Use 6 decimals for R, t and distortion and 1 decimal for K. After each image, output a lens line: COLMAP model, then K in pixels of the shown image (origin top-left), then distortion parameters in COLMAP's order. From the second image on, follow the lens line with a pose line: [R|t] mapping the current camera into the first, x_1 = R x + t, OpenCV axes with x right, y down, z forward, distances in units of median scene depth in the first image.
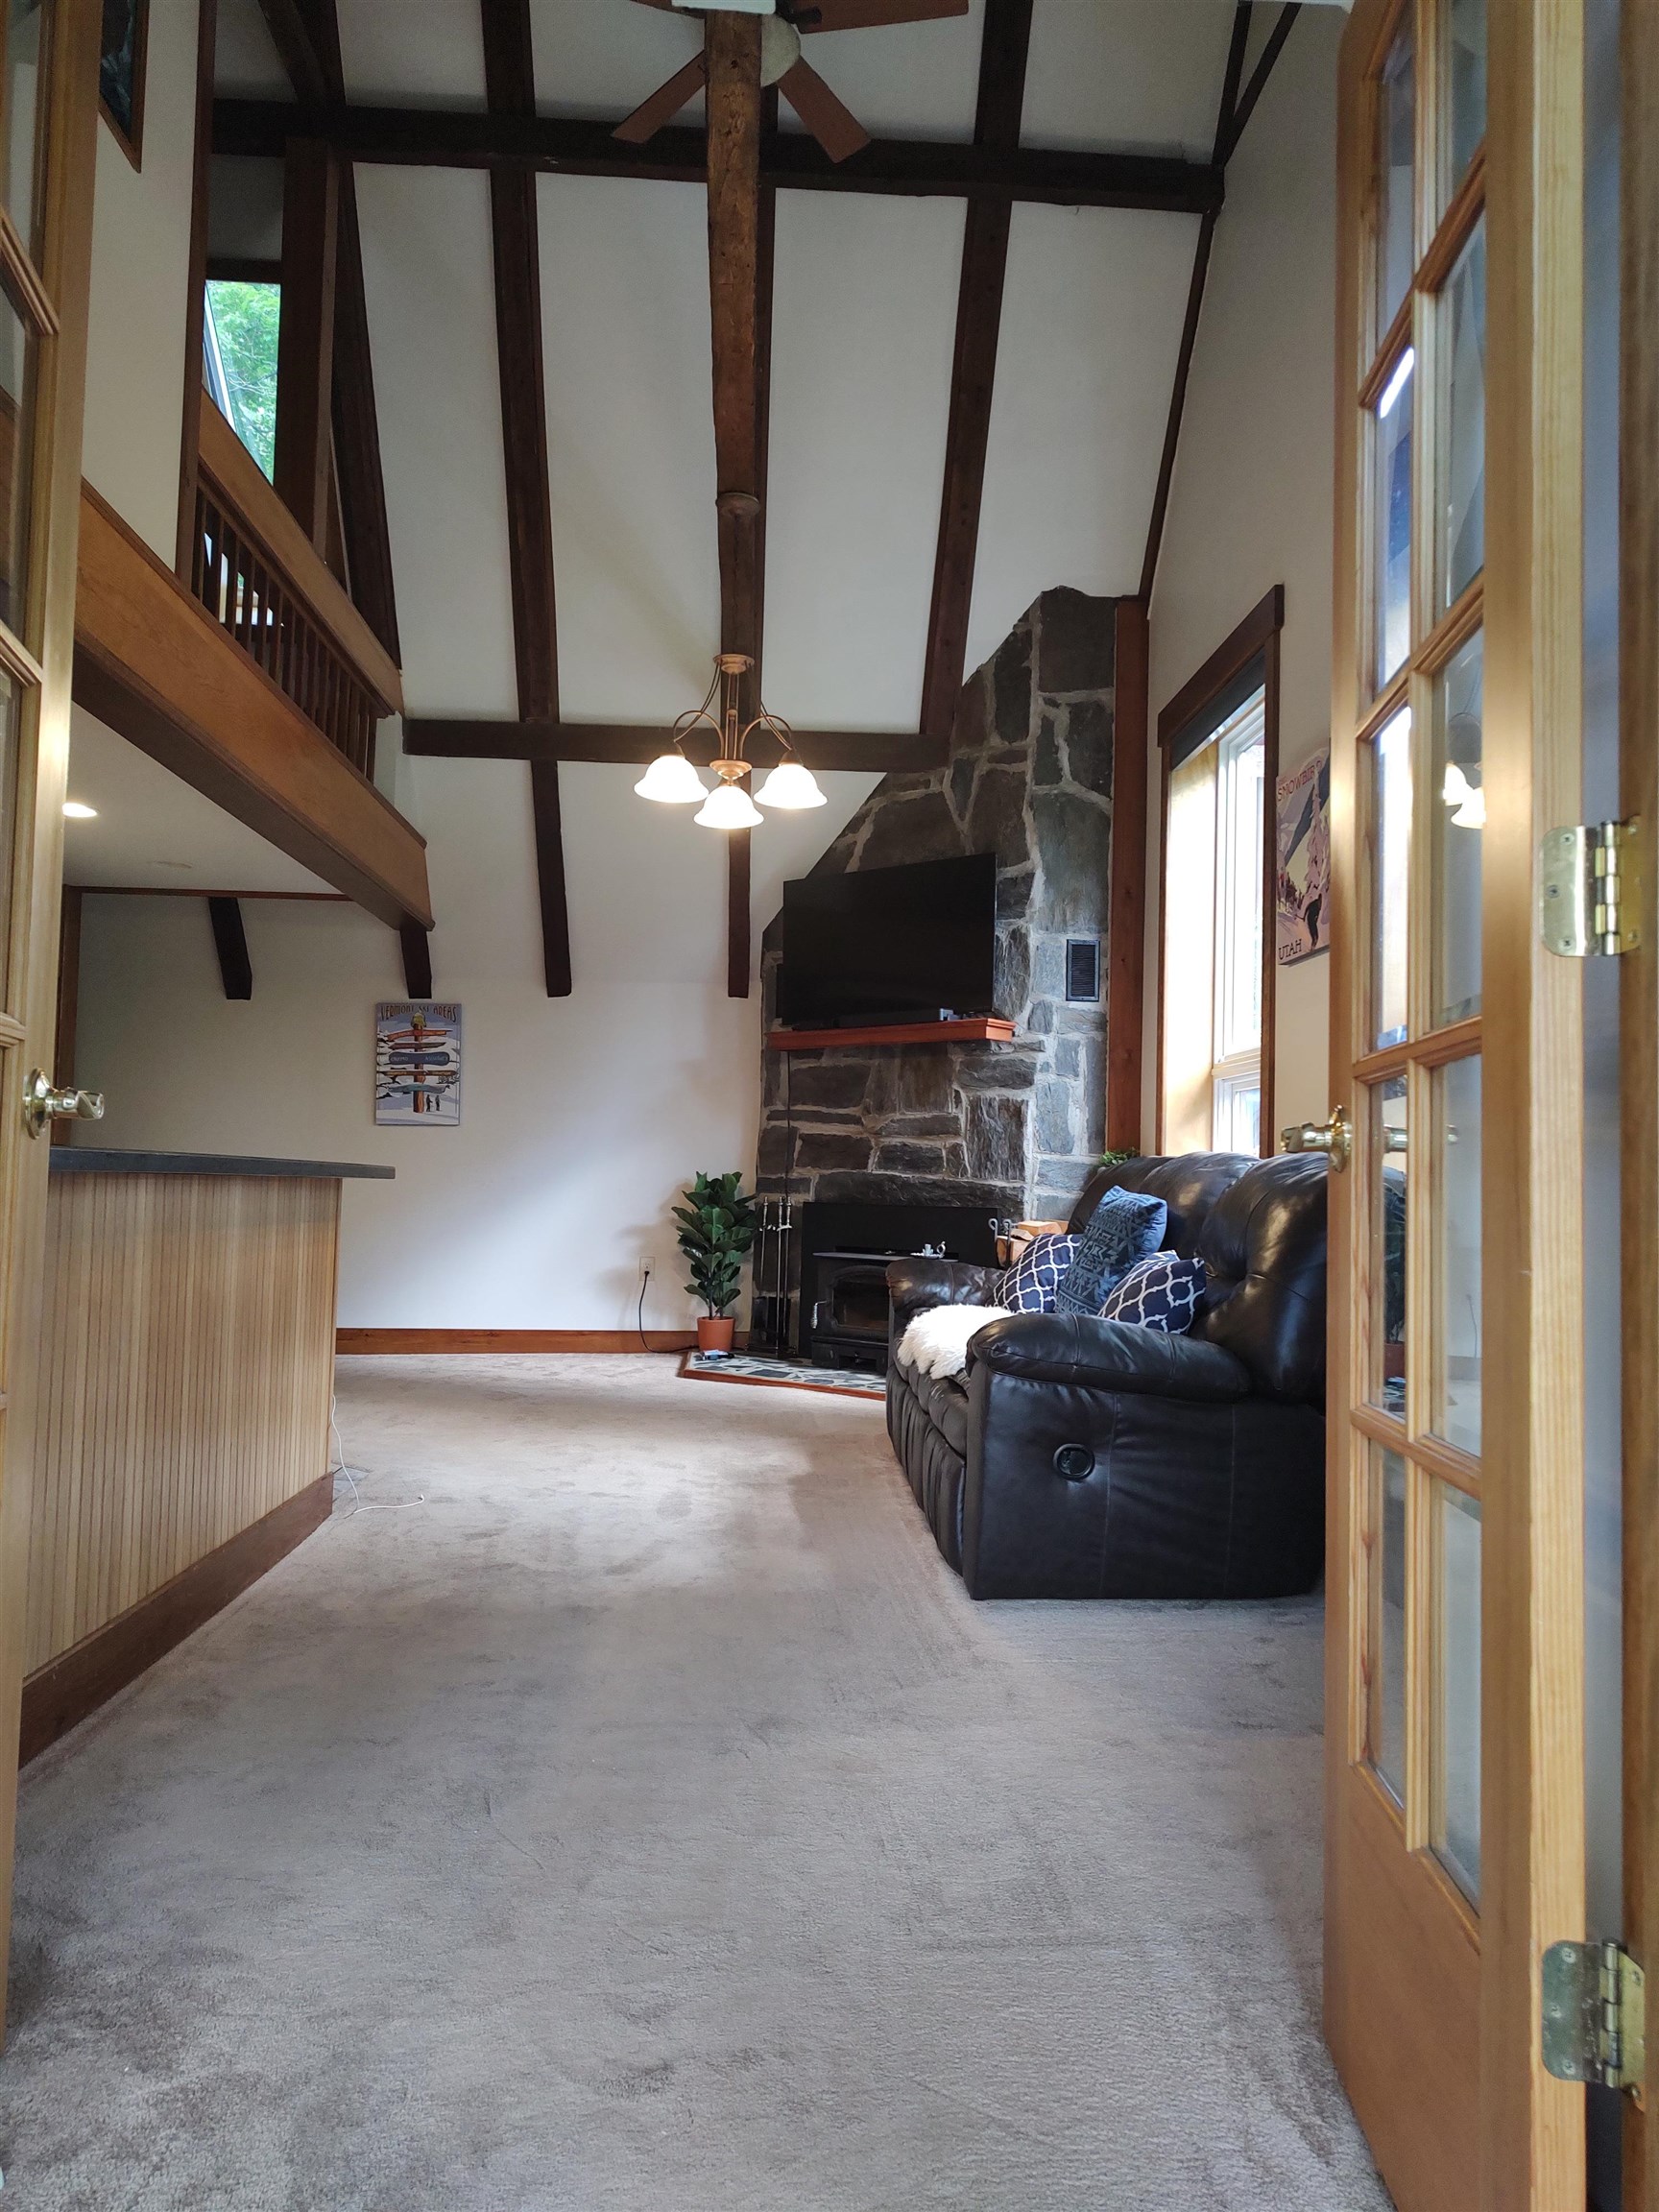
lens RADIAL K [[1569.9, 0, 829.5], [0, 1569.9, 1106.0], [0, 0, 1]] dist [0.031128, -0.048018]
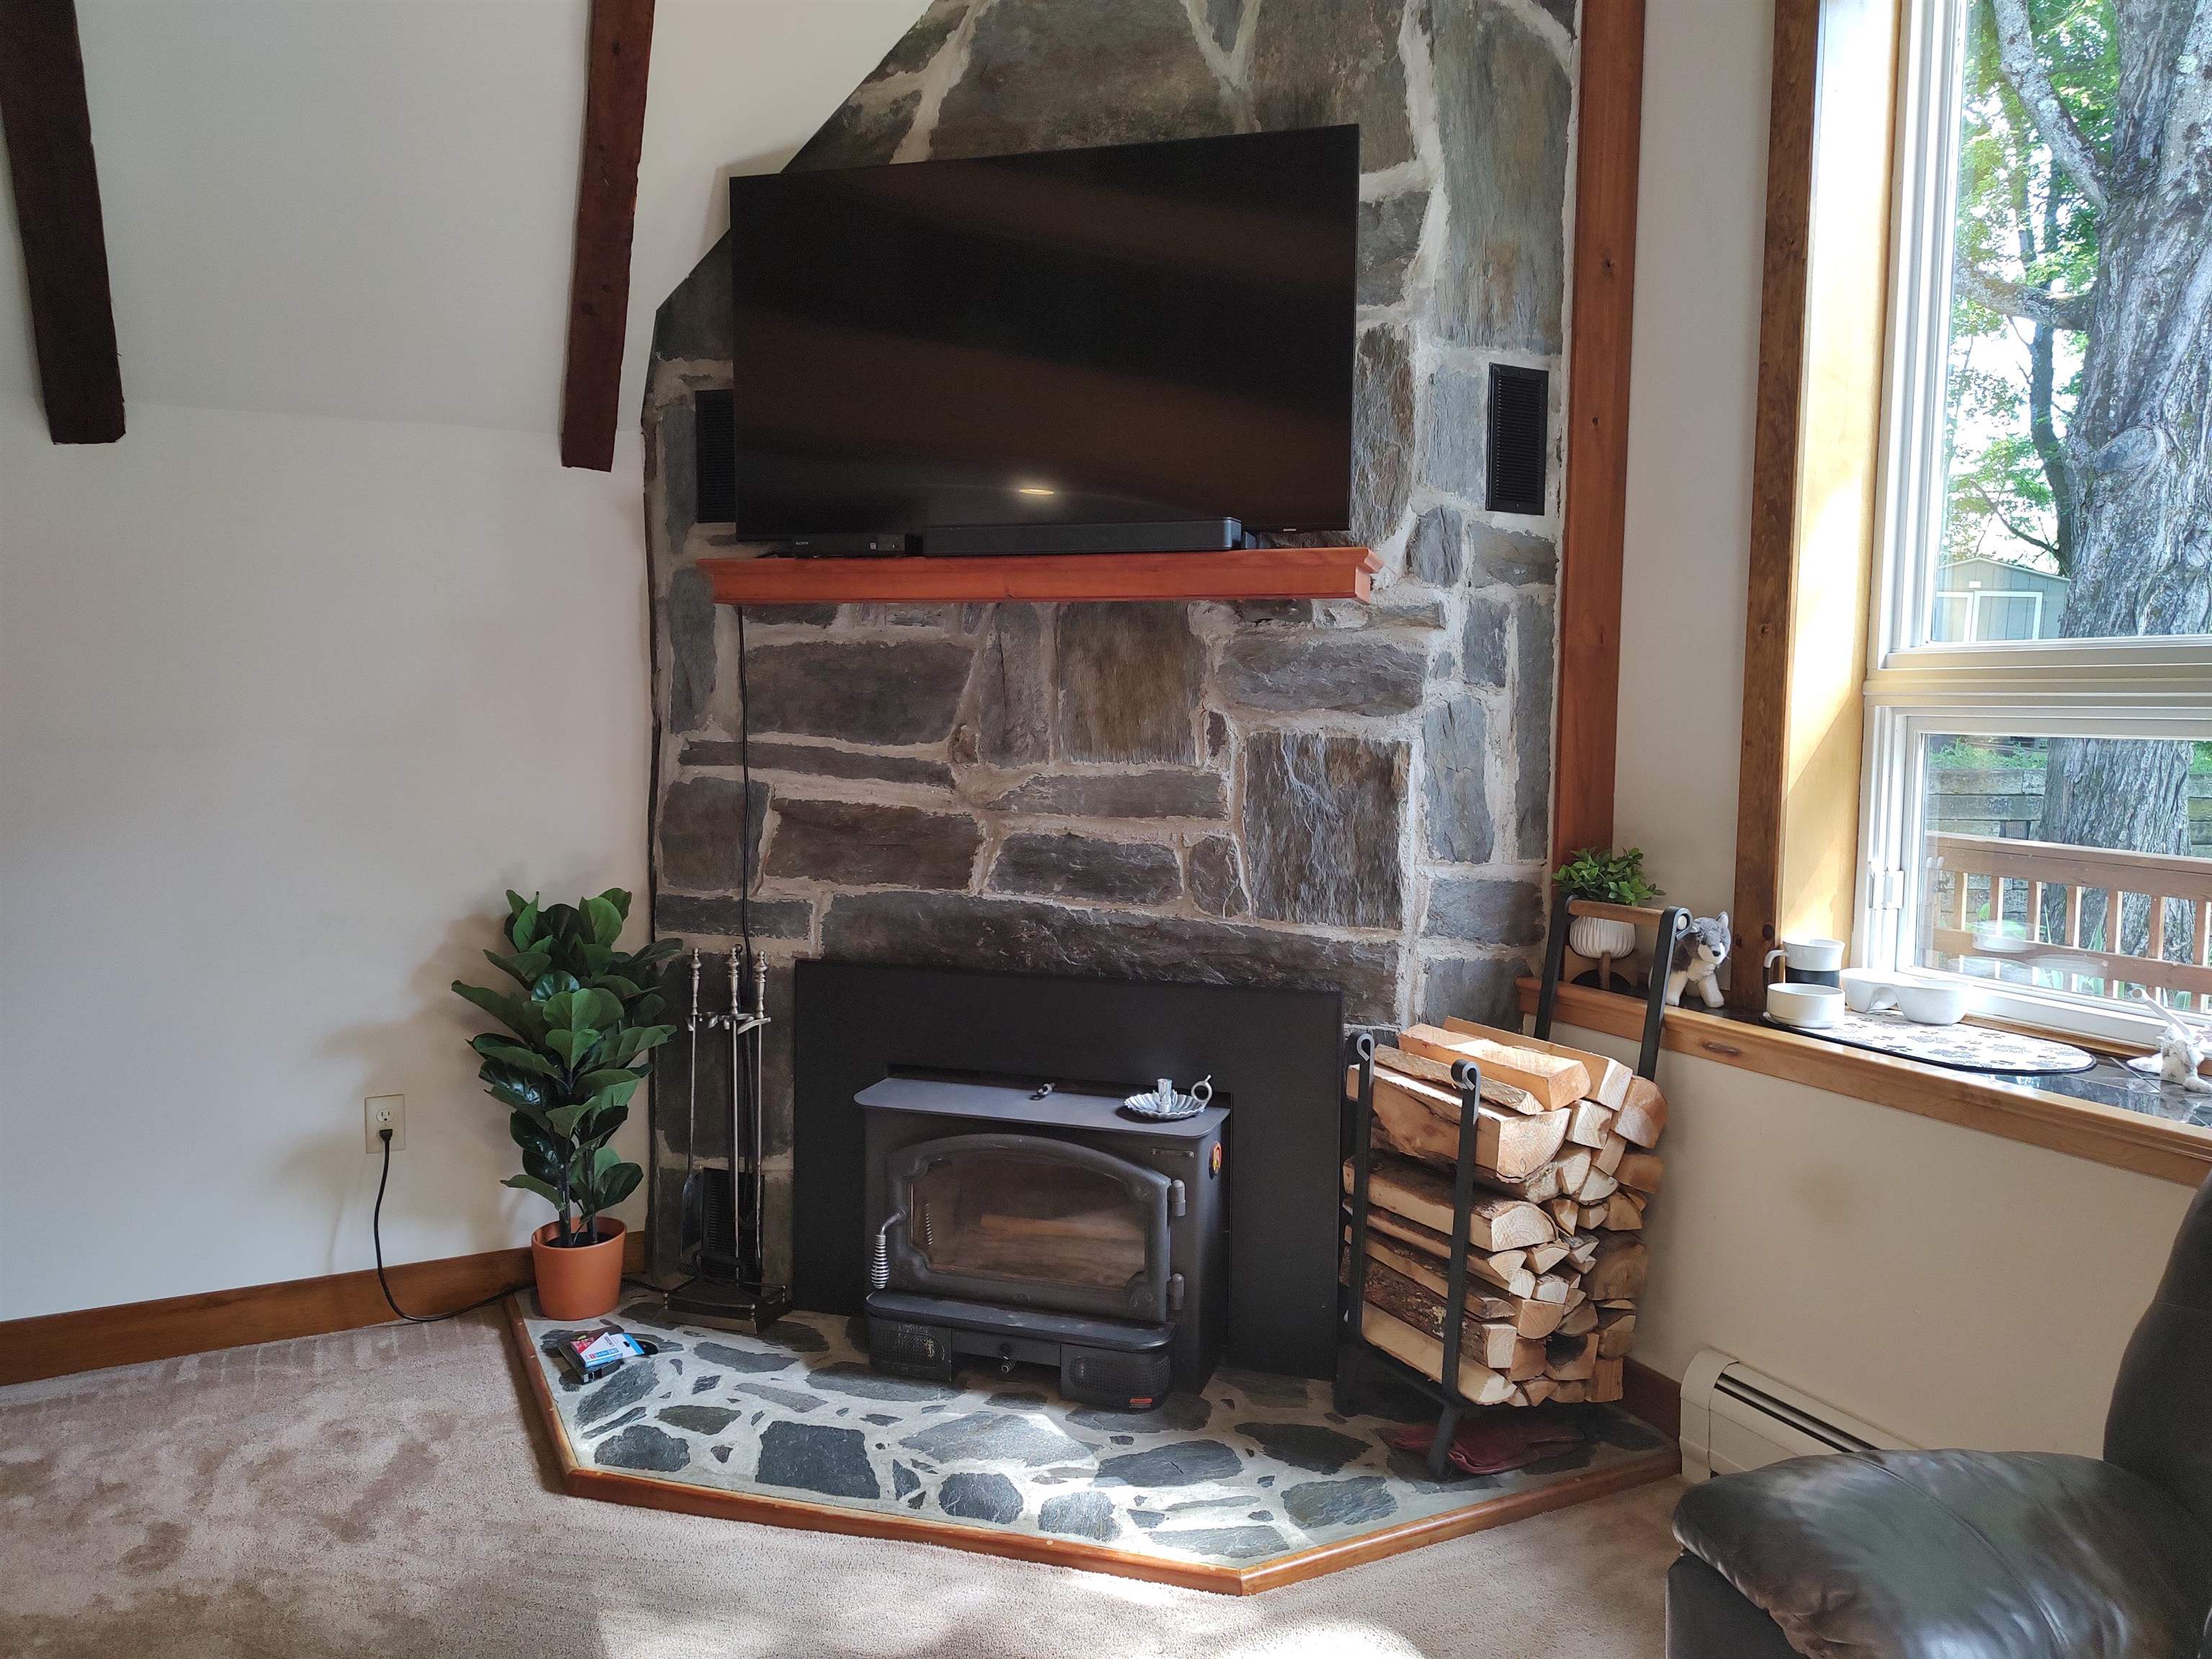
lens RADIAL K [[1569.9, 0, 1100.5], [0, 1569.9, 835.6], [0, 0, 1]] dist [0.031128, -0.048018]
pose [[0.916551, -0.041971, 0.397709, -0.118099], [-0.011905, 0.991173, 0.132036, -0.032920], [-0.399740, -0.125753, 0.907962, 0.616961]]
